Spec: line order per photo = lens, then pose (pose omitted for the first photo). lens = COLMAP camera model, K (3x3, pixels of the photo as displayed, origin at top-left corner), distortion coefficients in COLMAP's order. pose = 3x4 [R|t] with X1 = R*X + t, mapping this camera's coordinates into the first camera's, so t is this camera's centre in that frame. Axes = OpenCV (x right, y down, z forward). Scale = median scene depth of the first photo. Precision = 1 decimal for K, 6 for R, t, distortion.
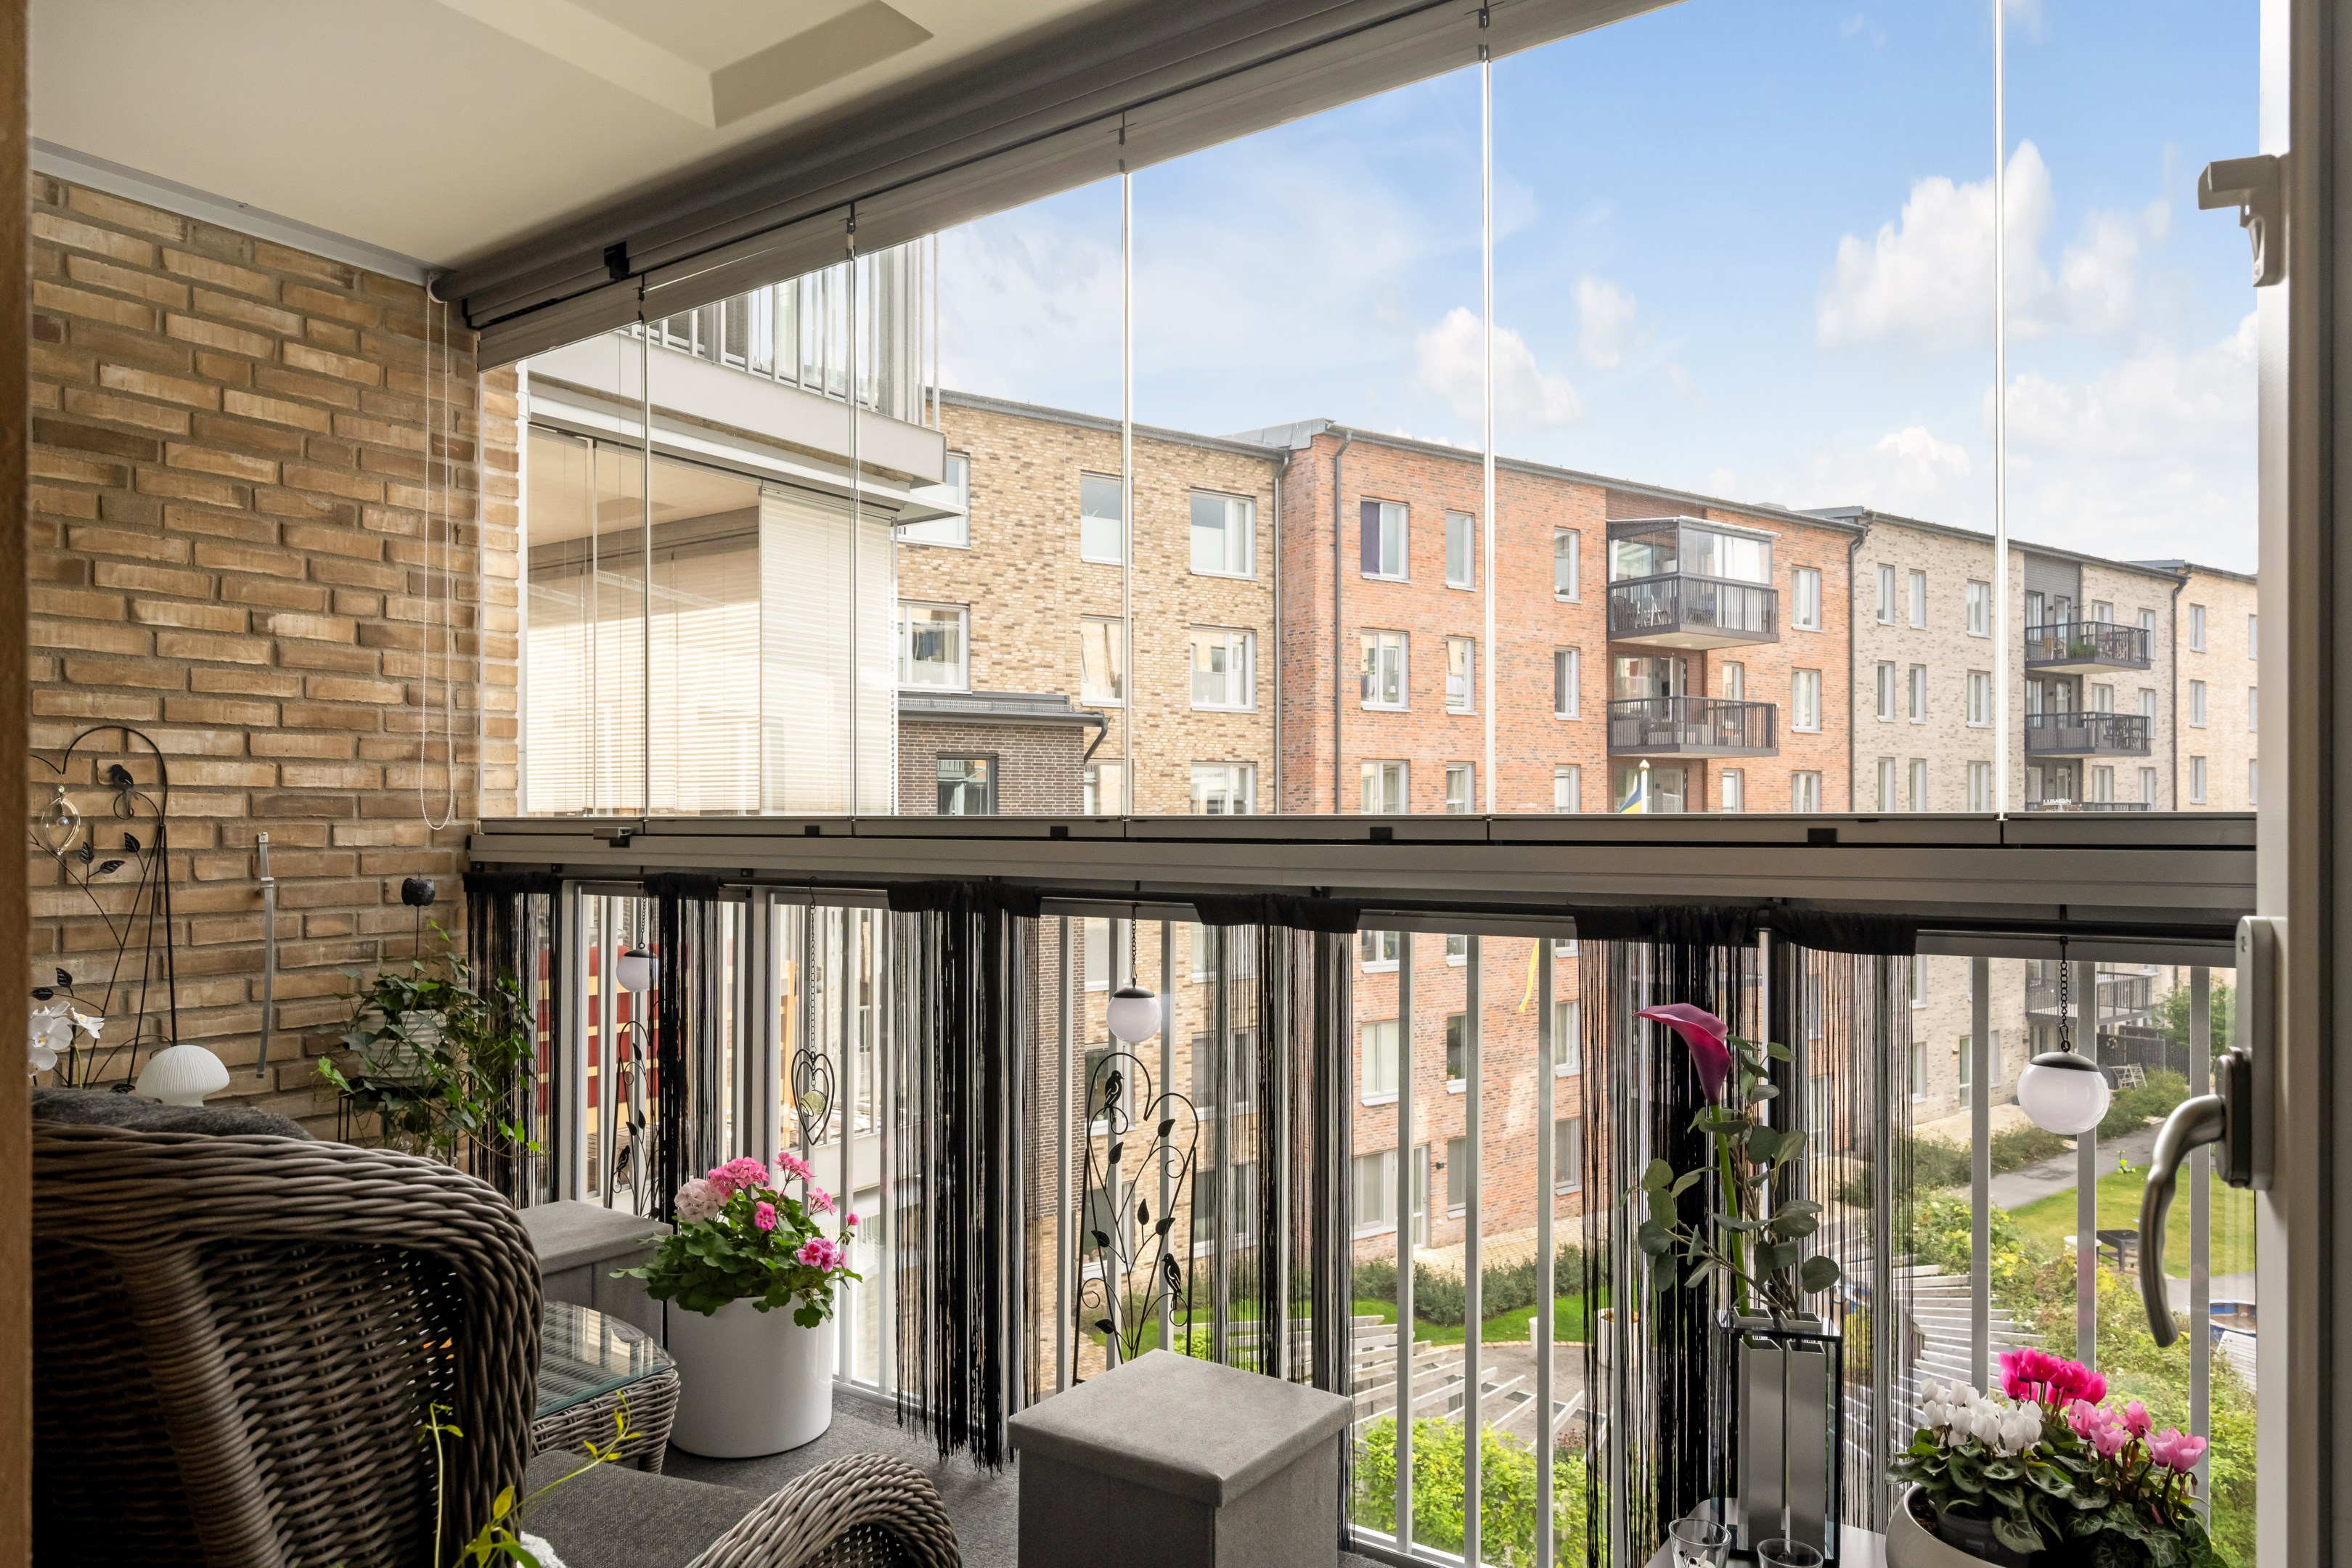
lens RADIAL K [[1476.2, 0, 1161.2], [0, 1476.2, 809.8], [0, 0, 1]] dist [-0.001612, -0.001801]
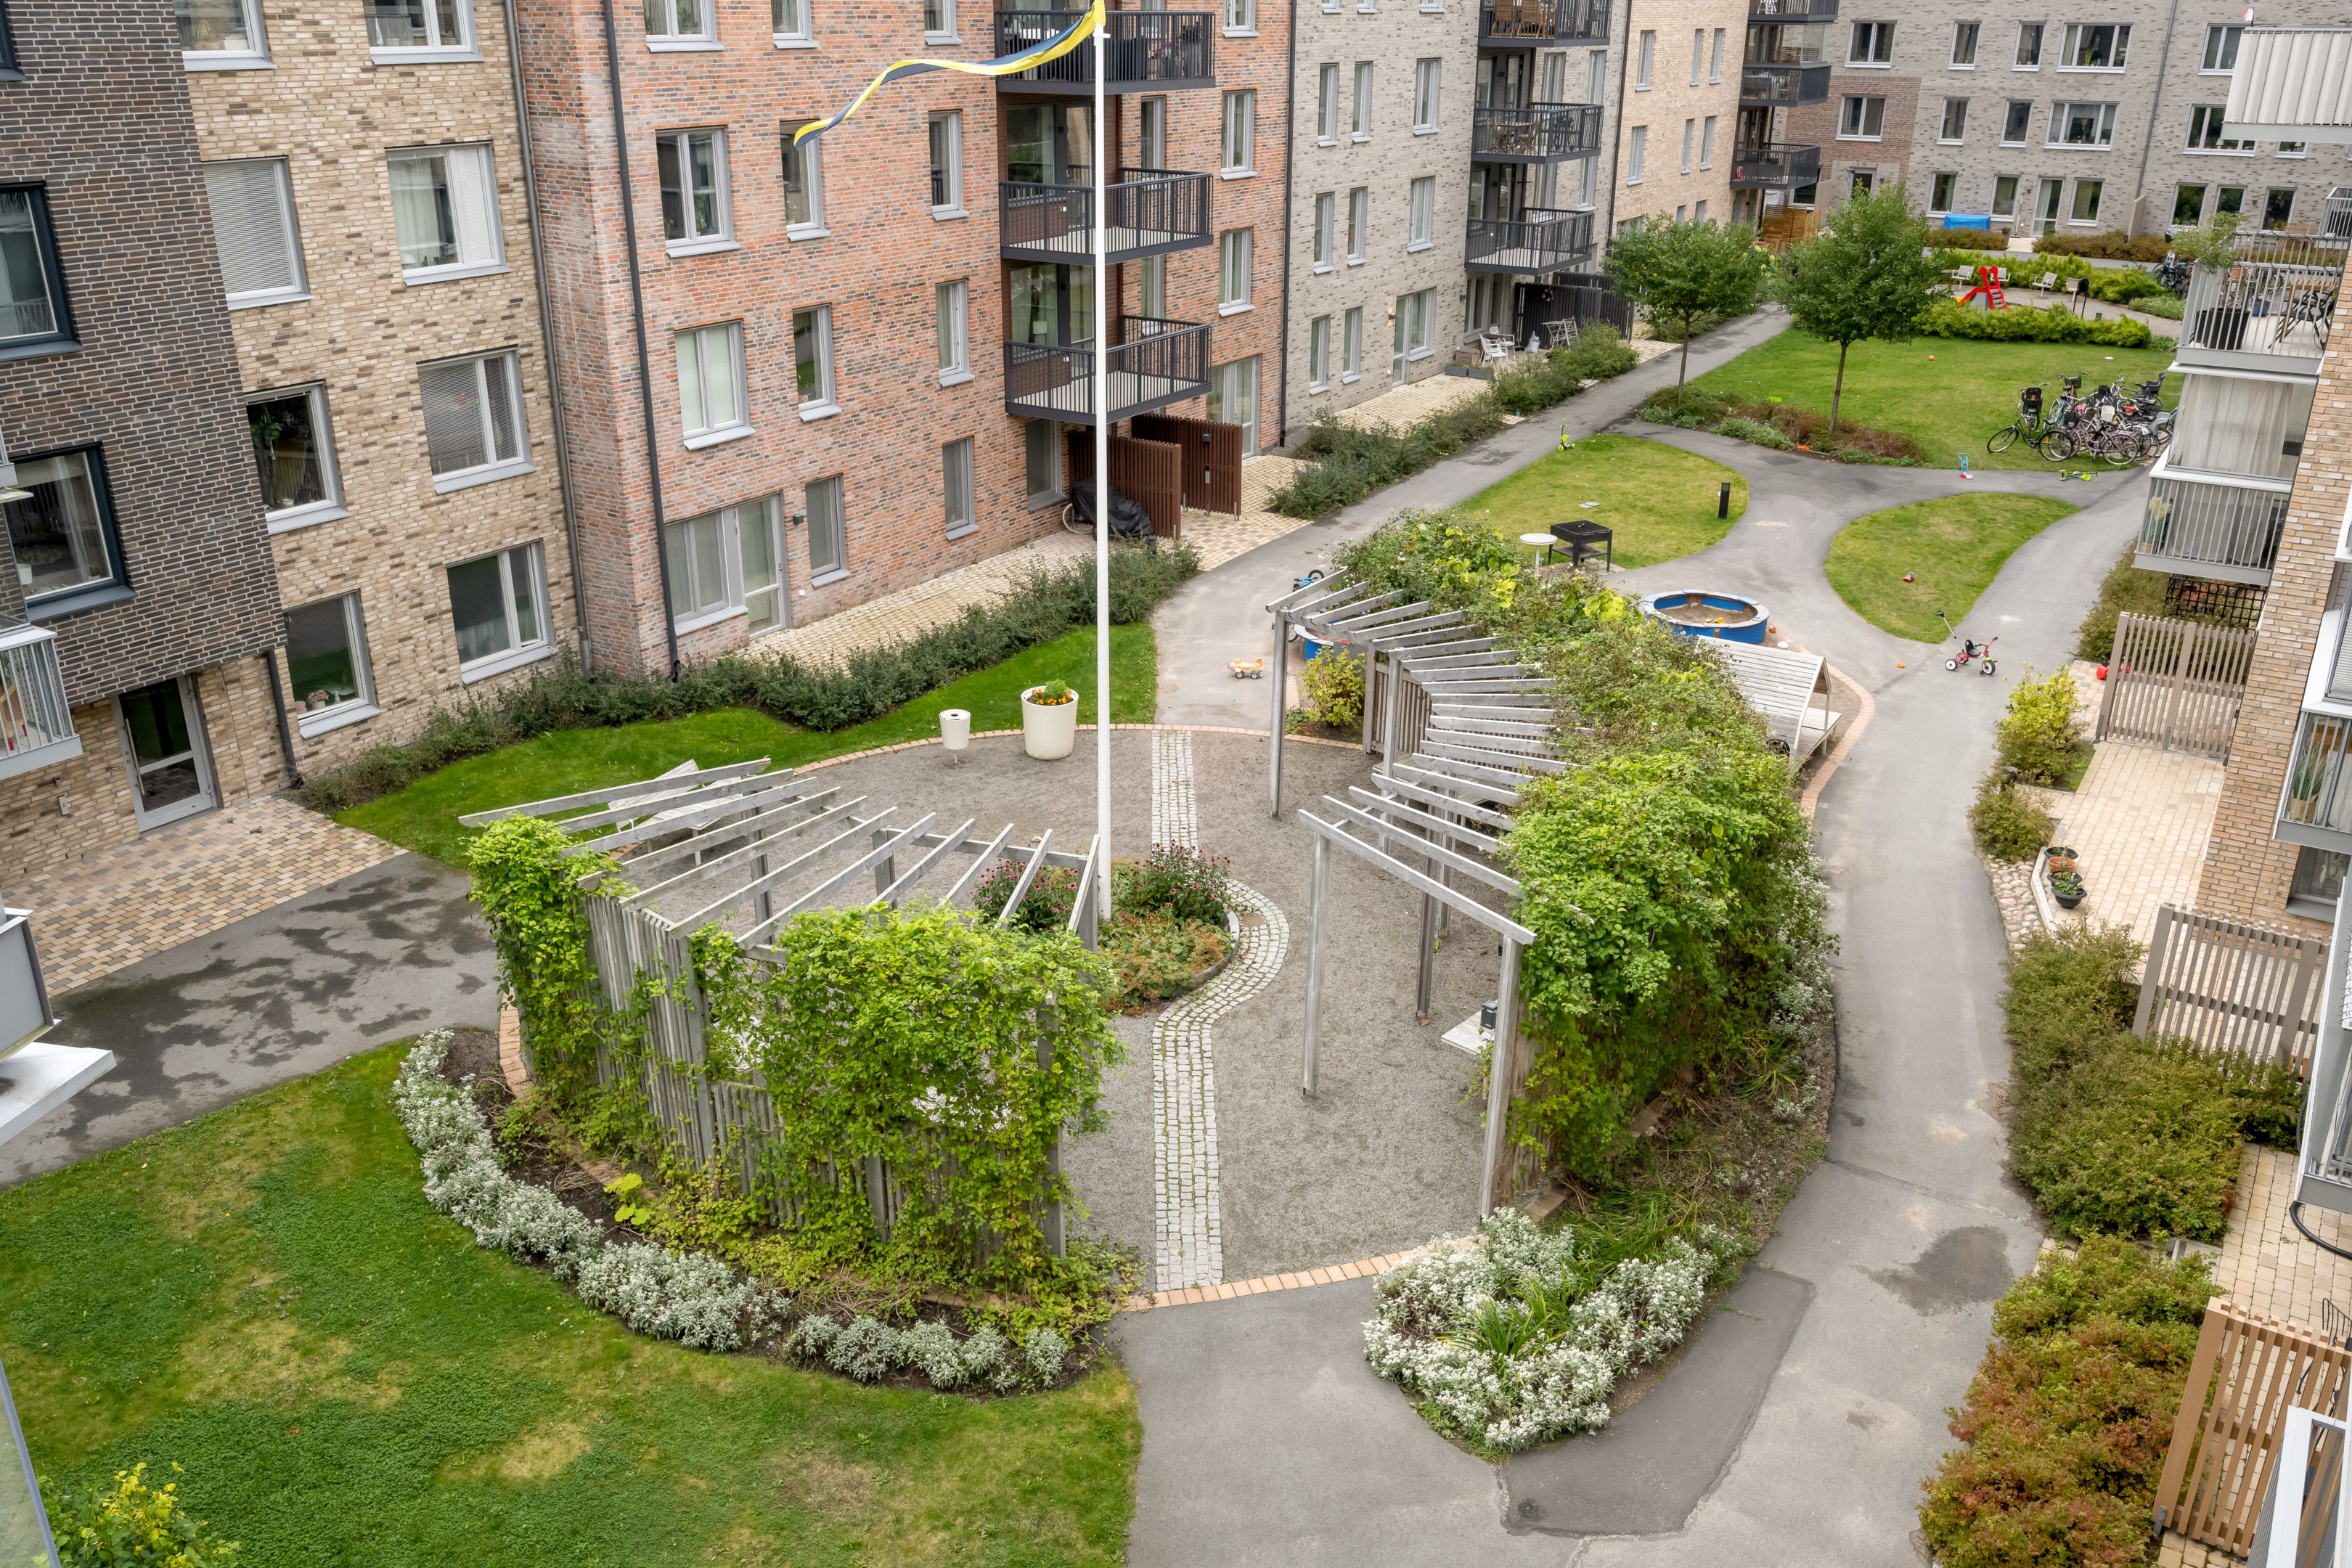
lens RADIAL K [[1890.0, 0, 1165.9], [0, 1890.0, 771.0], [0, 0, 1]] dist [-0.000001, -0.006018]
pose [[0.918547, -0.144741, 0.367861, -0.008336], [-0.006663, 0.924757, 0.380500, -0.003962], [-0.395256, -0.351958, 0.848468, 0.082479]]
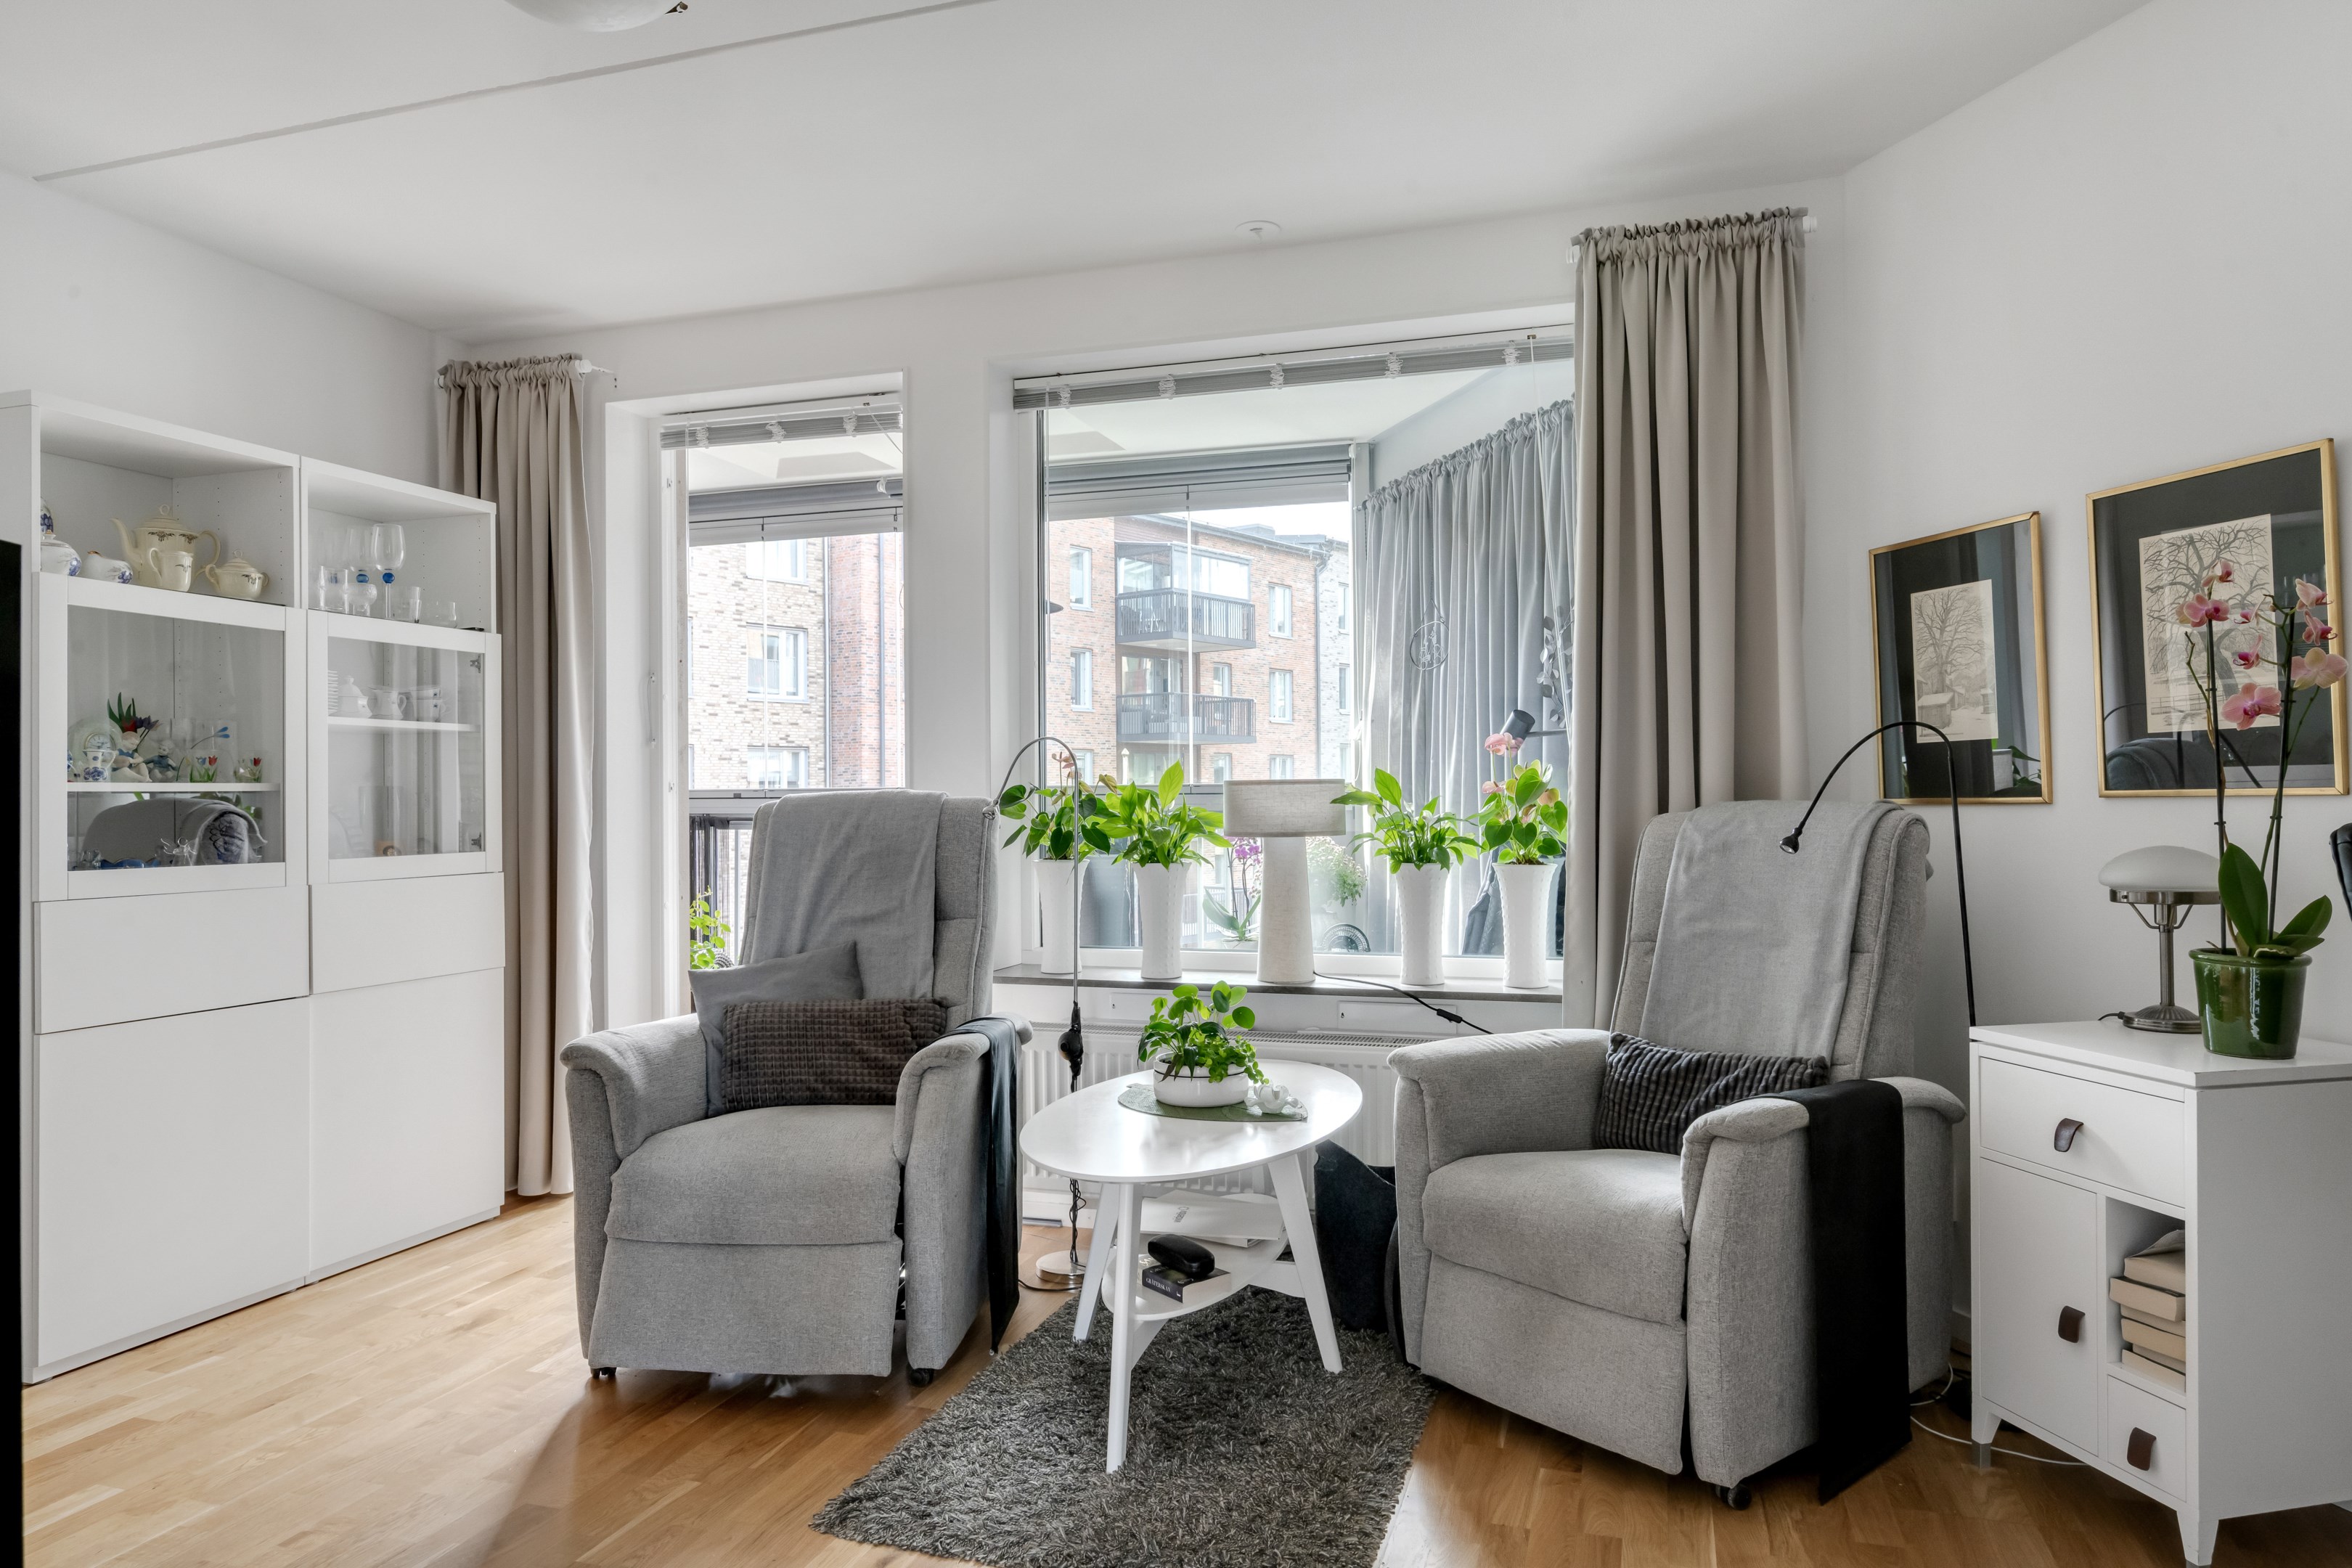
lens RADIAL K [[1508.2, 0, 1180.9], [0, 1508.2, 788.2], [0, 0, 1]] dist [-0.003953, -0.000983]
pose [[0.952939, -0.004497, 0.303128, -0.012797], [0.004866, 0.999988, -0.000463, 0.000665], [-0.303122, 0.001917, 0.952950, -0.174019]]
